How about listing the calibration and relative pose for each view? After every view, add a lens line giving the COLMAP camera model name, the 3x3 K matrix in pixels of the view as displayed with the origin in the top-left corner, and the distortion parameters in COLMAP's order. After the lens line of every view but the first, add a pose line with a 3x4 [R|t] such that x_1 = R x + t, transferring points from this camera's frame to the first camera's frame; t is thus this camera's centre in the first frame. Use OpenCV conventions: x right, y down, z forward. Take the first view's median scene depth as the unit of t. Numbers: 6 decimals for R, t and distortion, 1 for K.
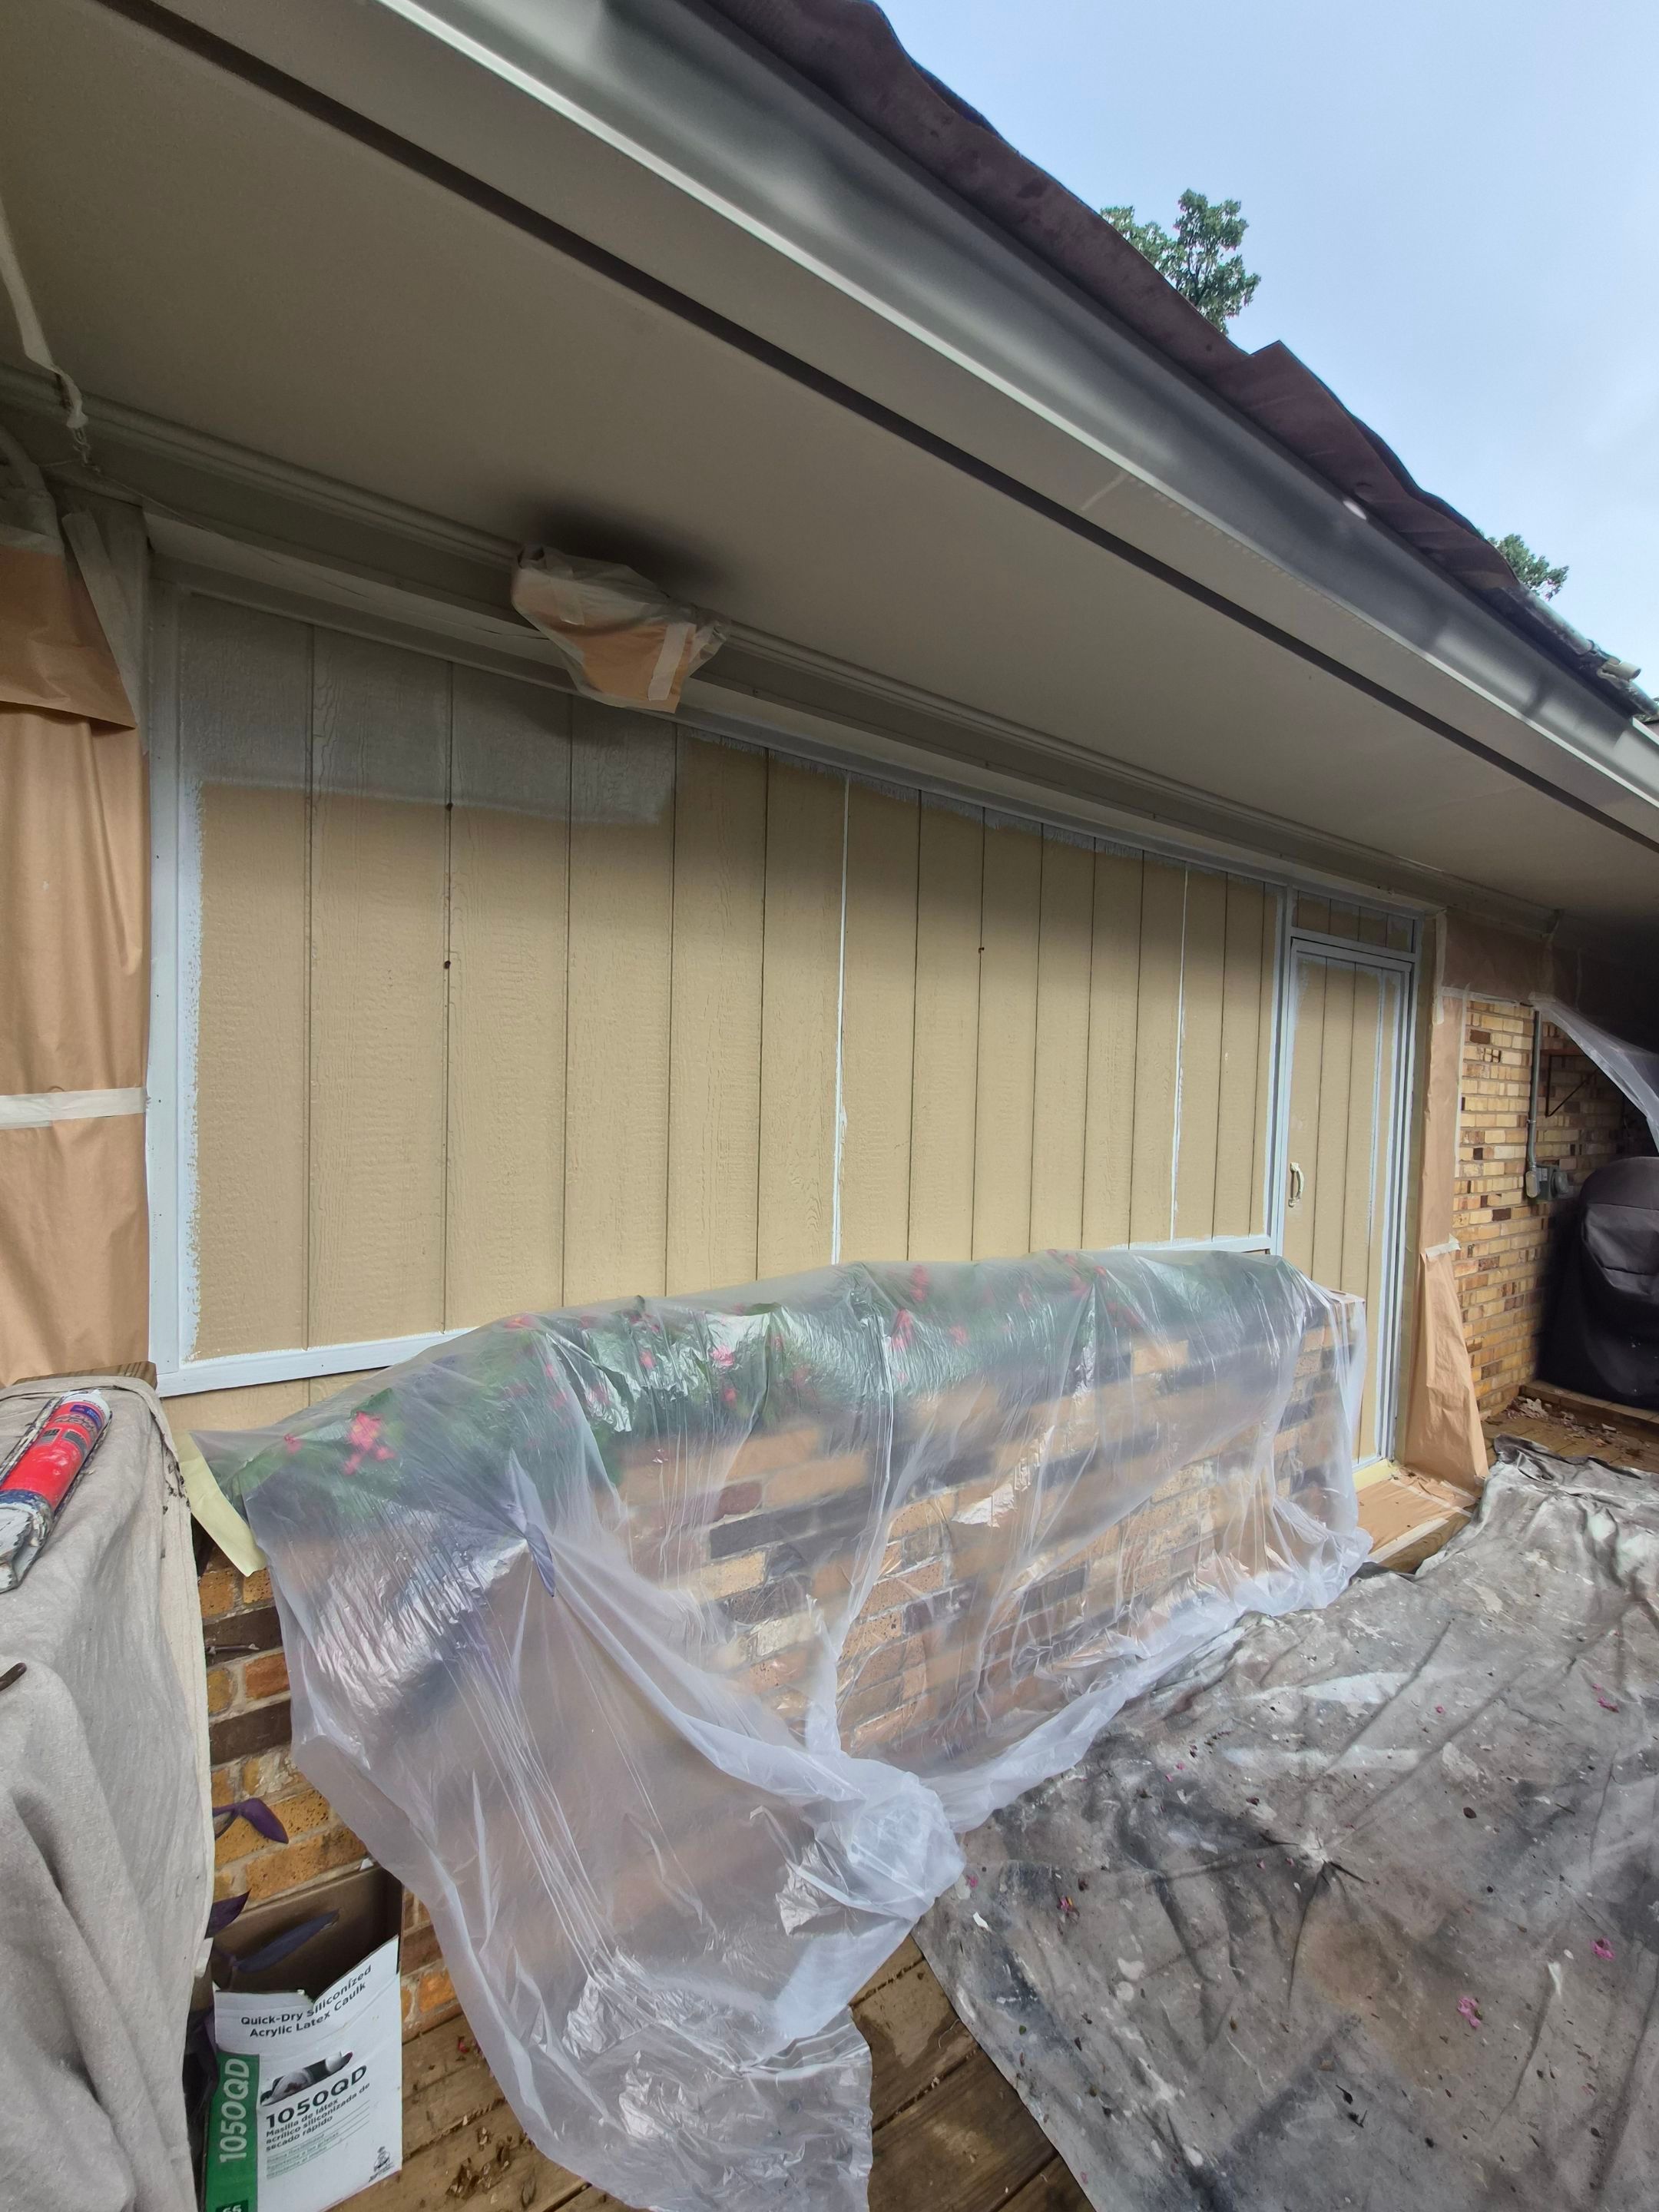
lens RADIAL K [[869.3, 0, 828.3], [0, 869.3, 1107.9], [0, 0, 1]] dist [-0.009149, 0.002885]
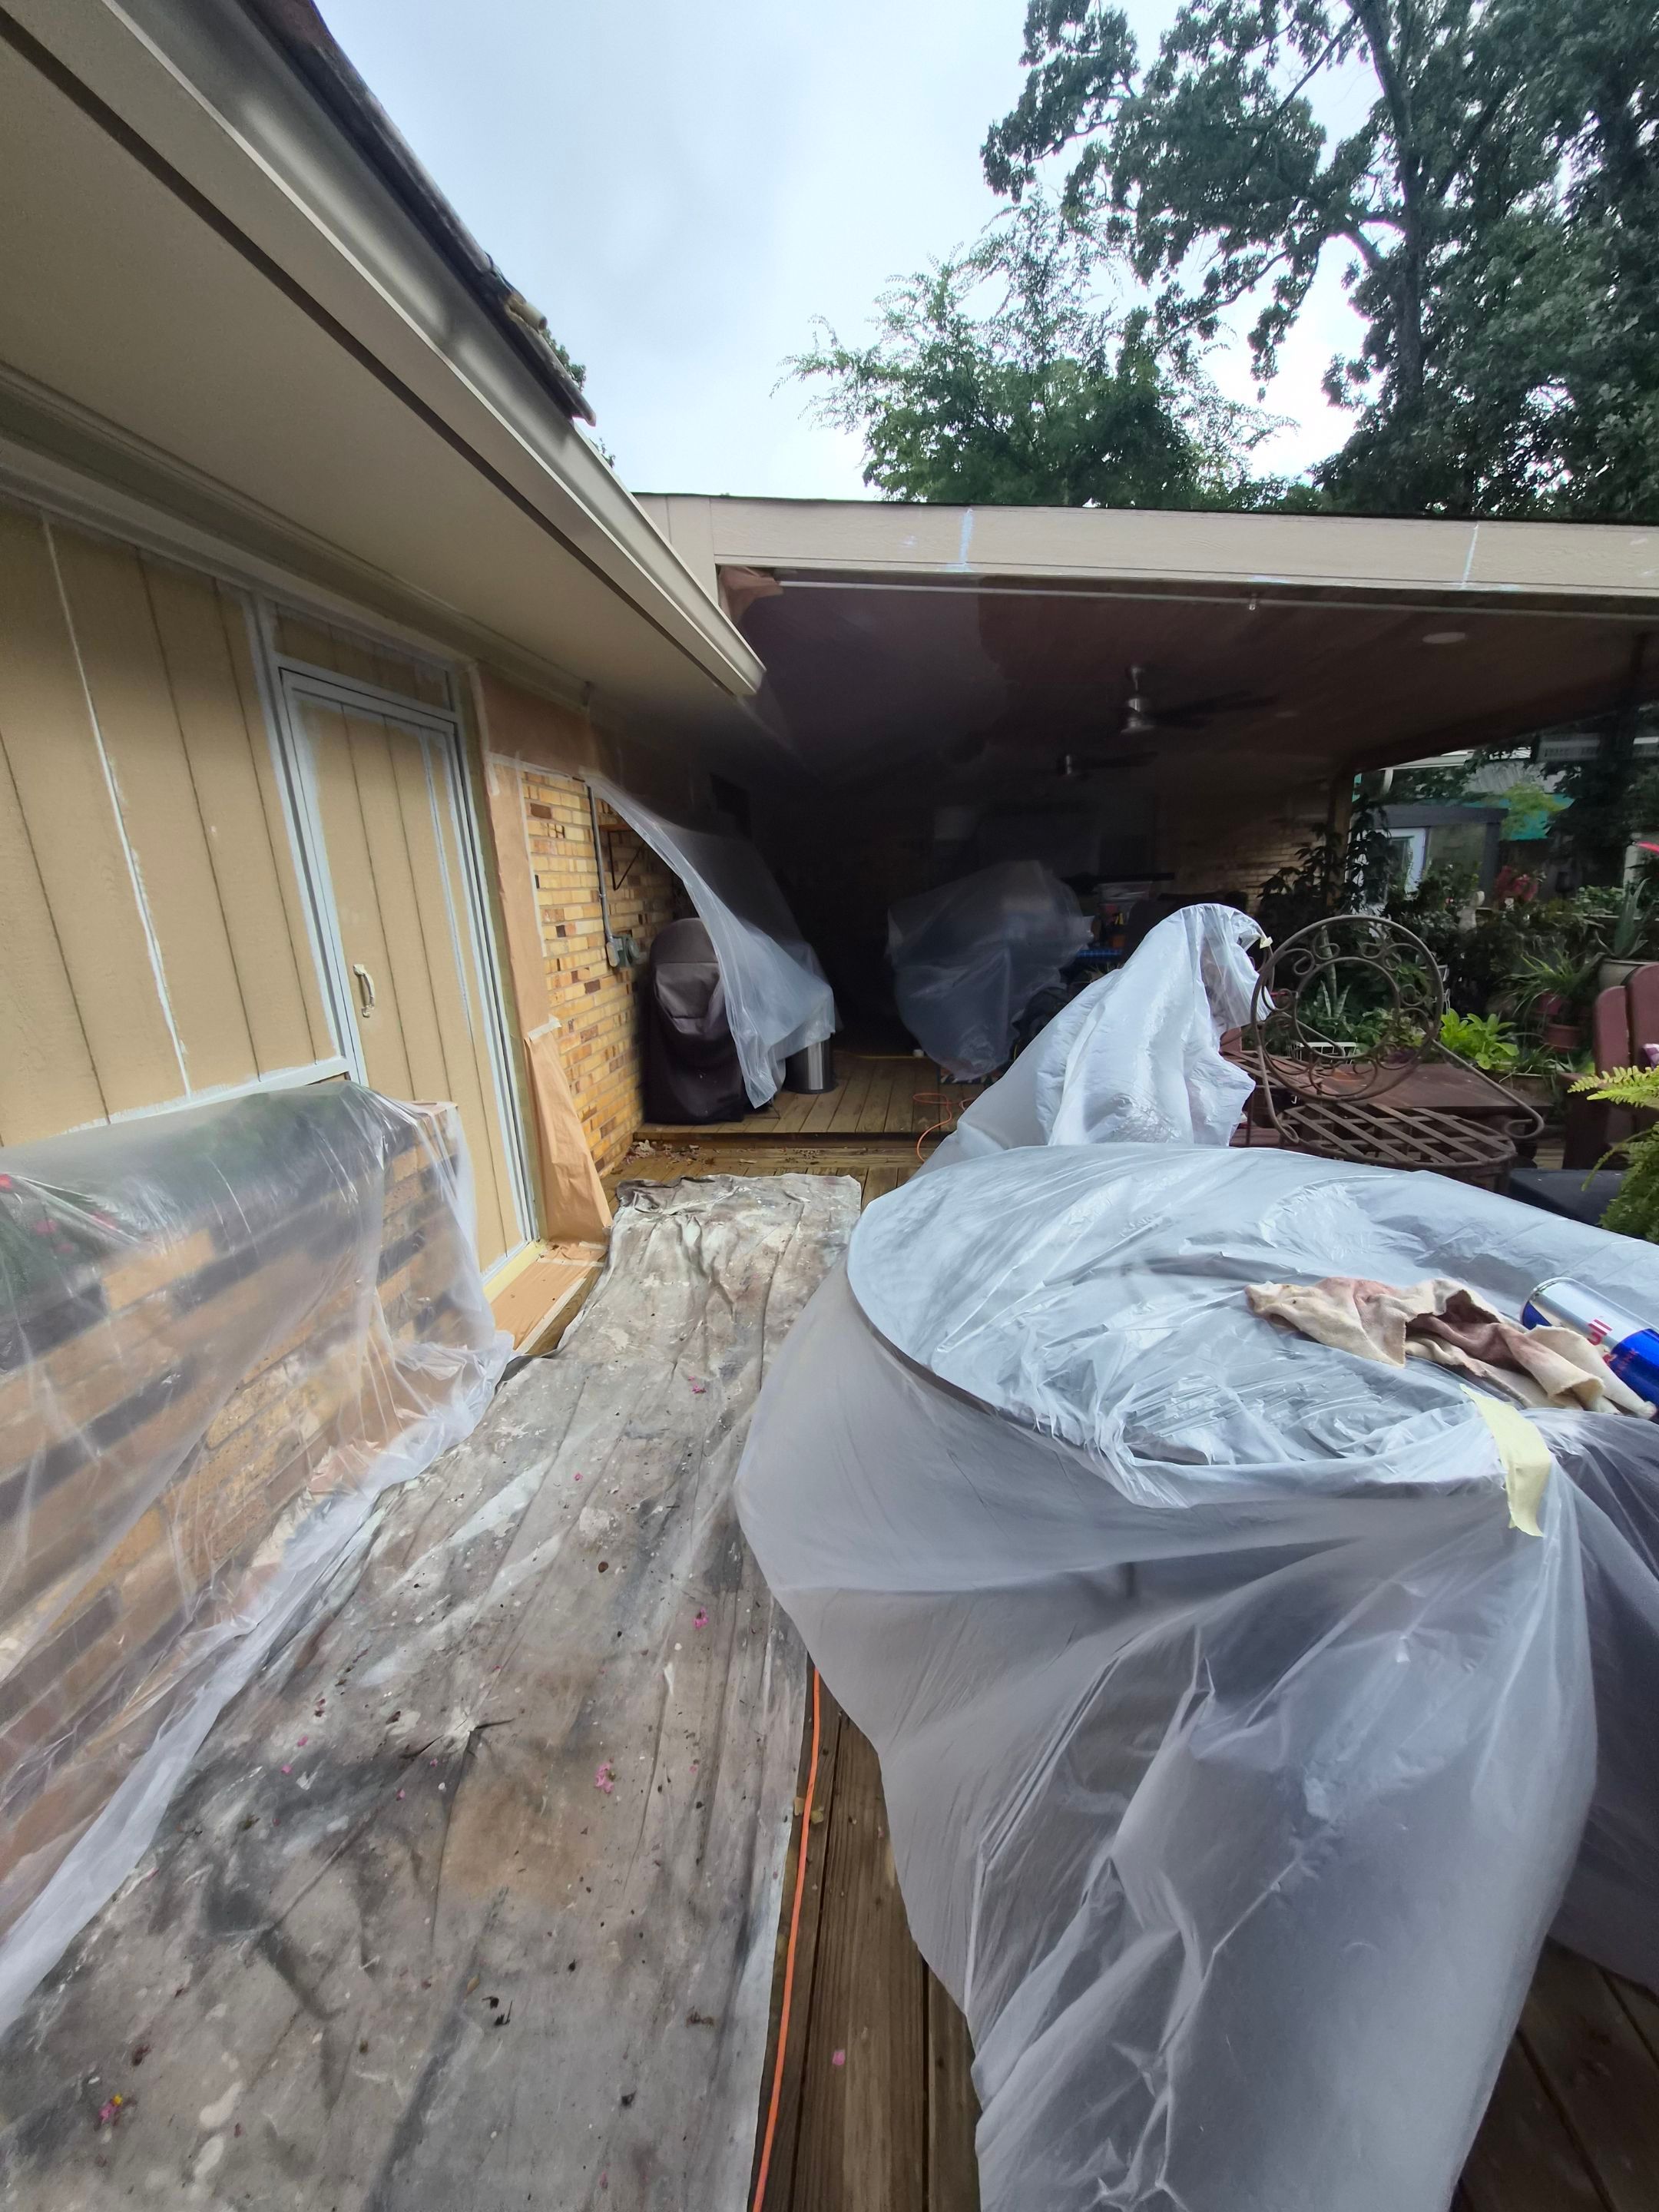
lens RADIAL K [[869.3, 0, 832.4], [0, 869.3, 1115.1], [0, 0, 1]] dist [-0.009149, 0.002885]
pose [[0.624516, -0.265209, 0.734604, 0.199926], [0.094474, 0.959326, 0.266022, 0.027300], [-0.775277, -0.096734, 0.624170, 0.125745]]
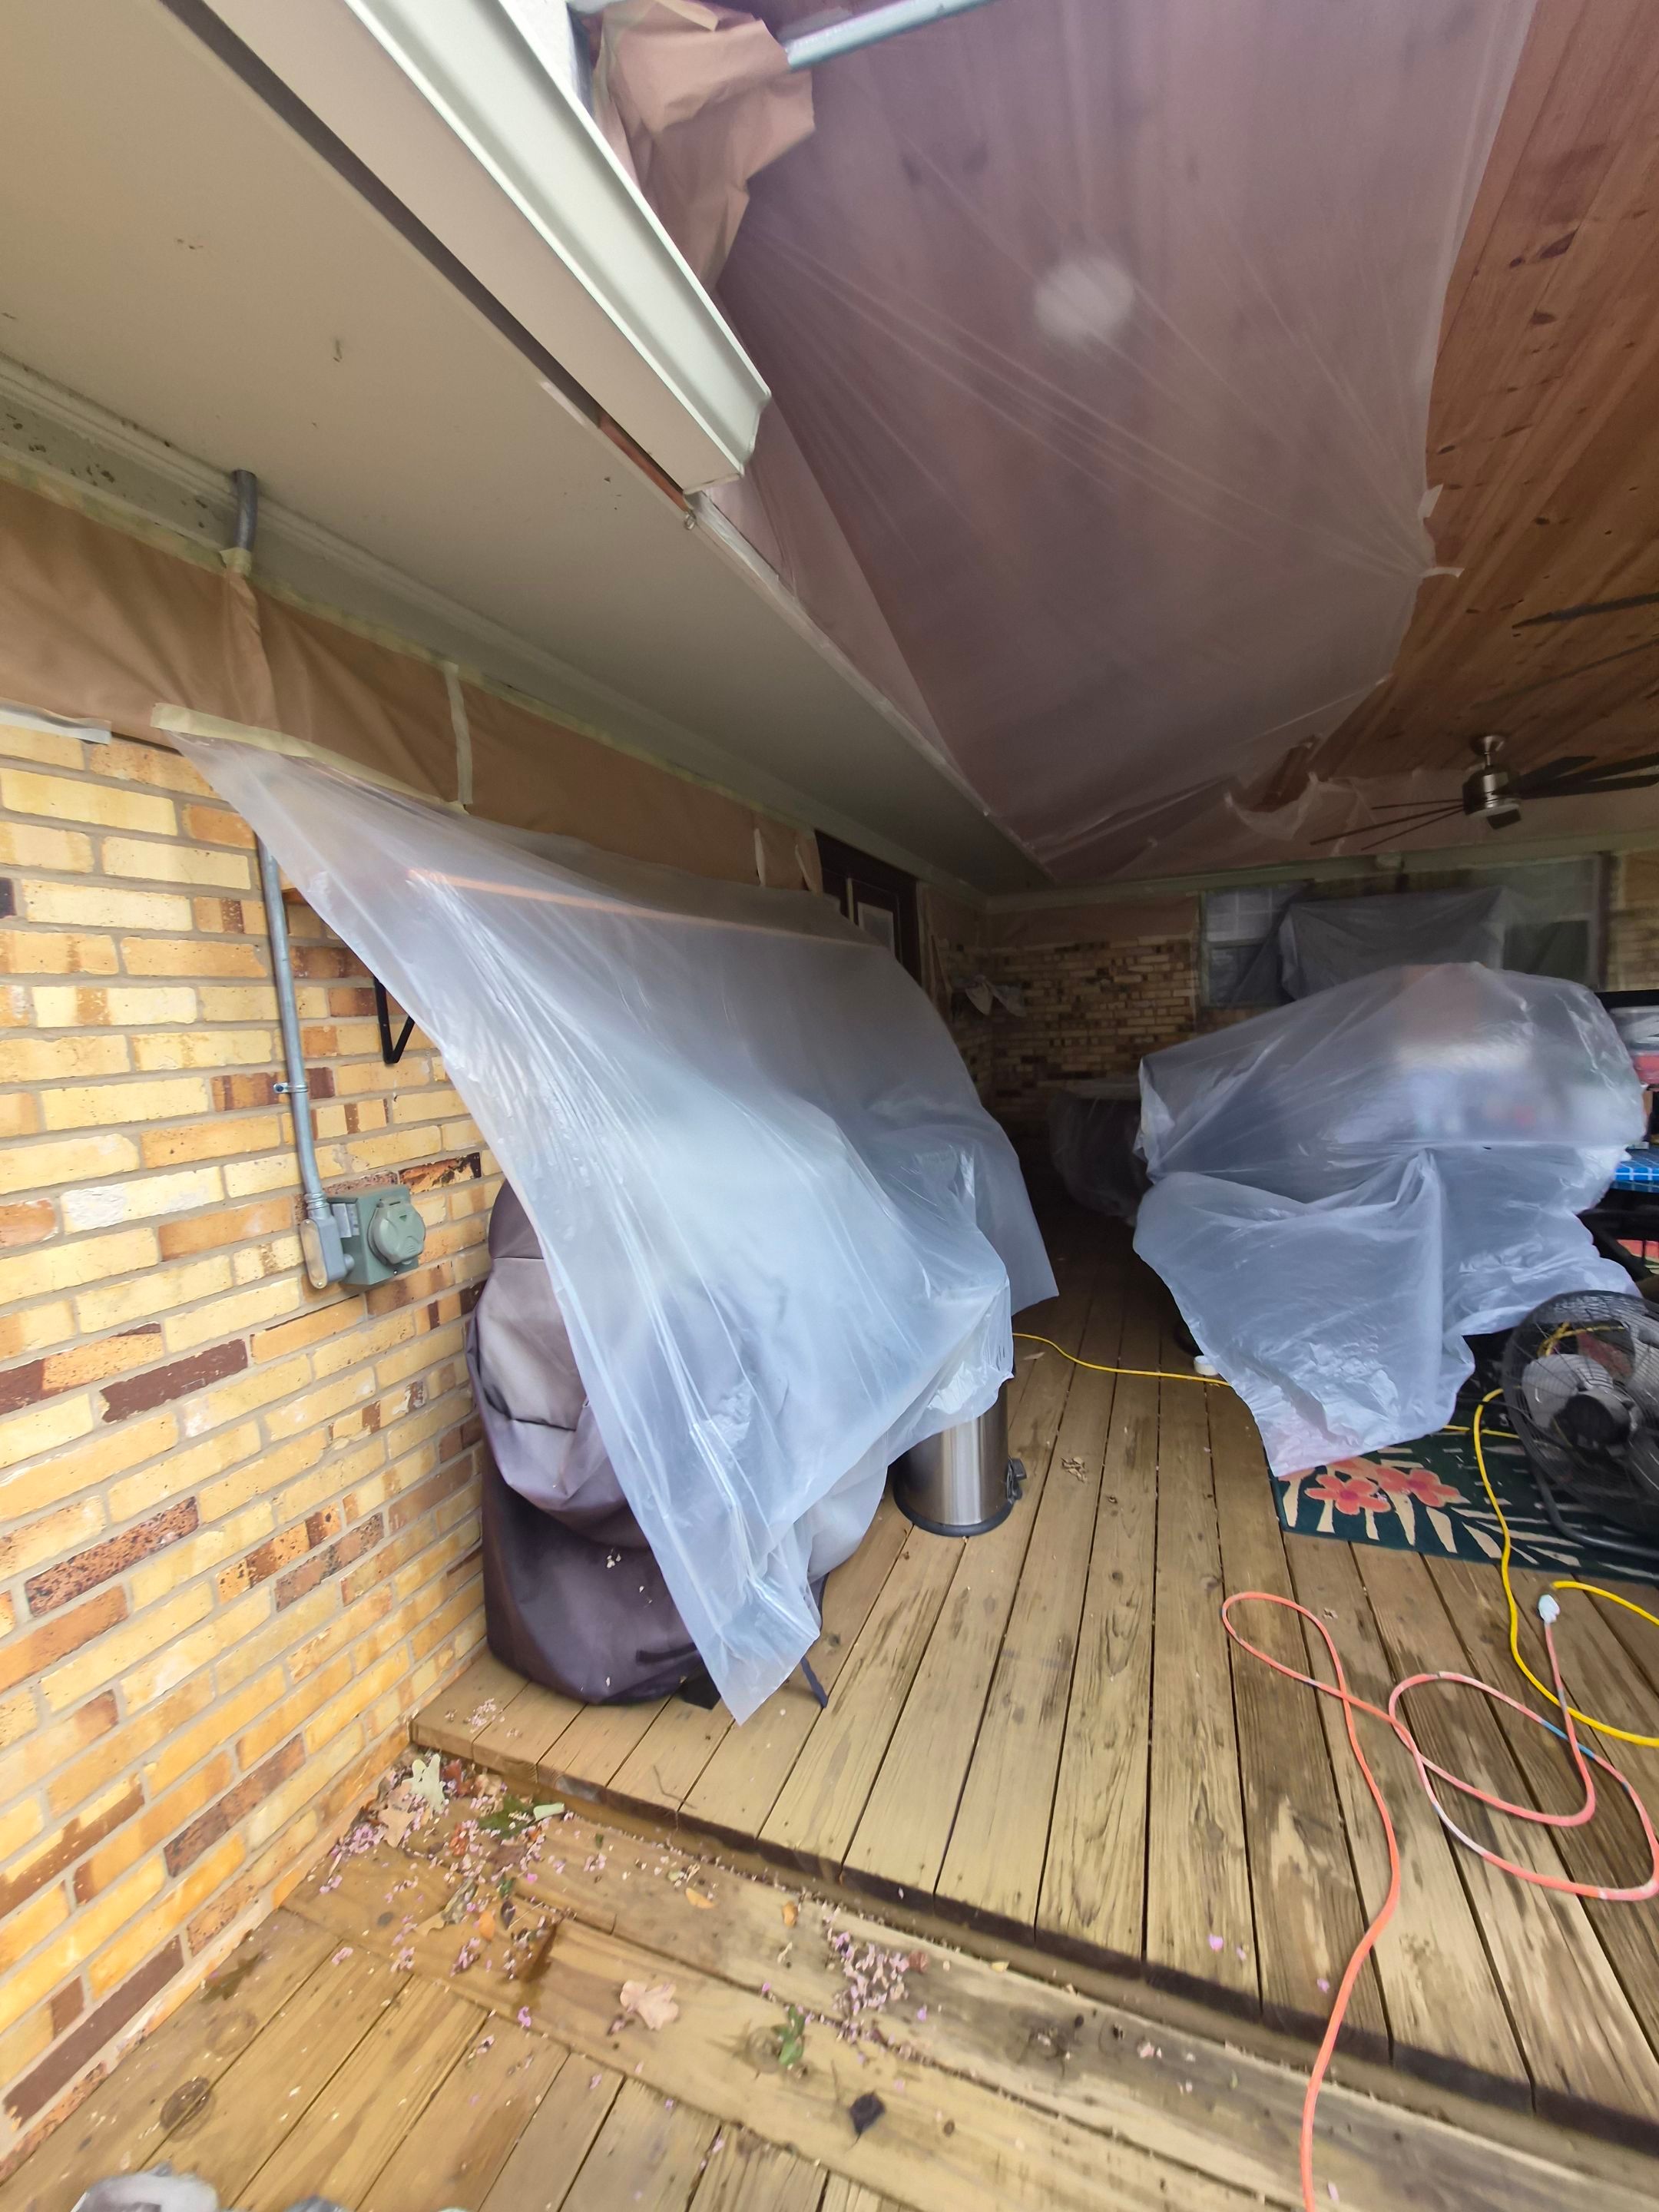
lens RADIAL K [[869.3, 0, 843.5], [0, 869.3, 1114.9], [0, 0, 1]] dist [-0.009149, 0.002885]
pose [[0.796171, -0.156777, 0.584407, 1.222241], [0.111050, 0.987304, 0.113572, 0.018630], [-0.594793, -0.025524, 0.803473, 0.878593]]
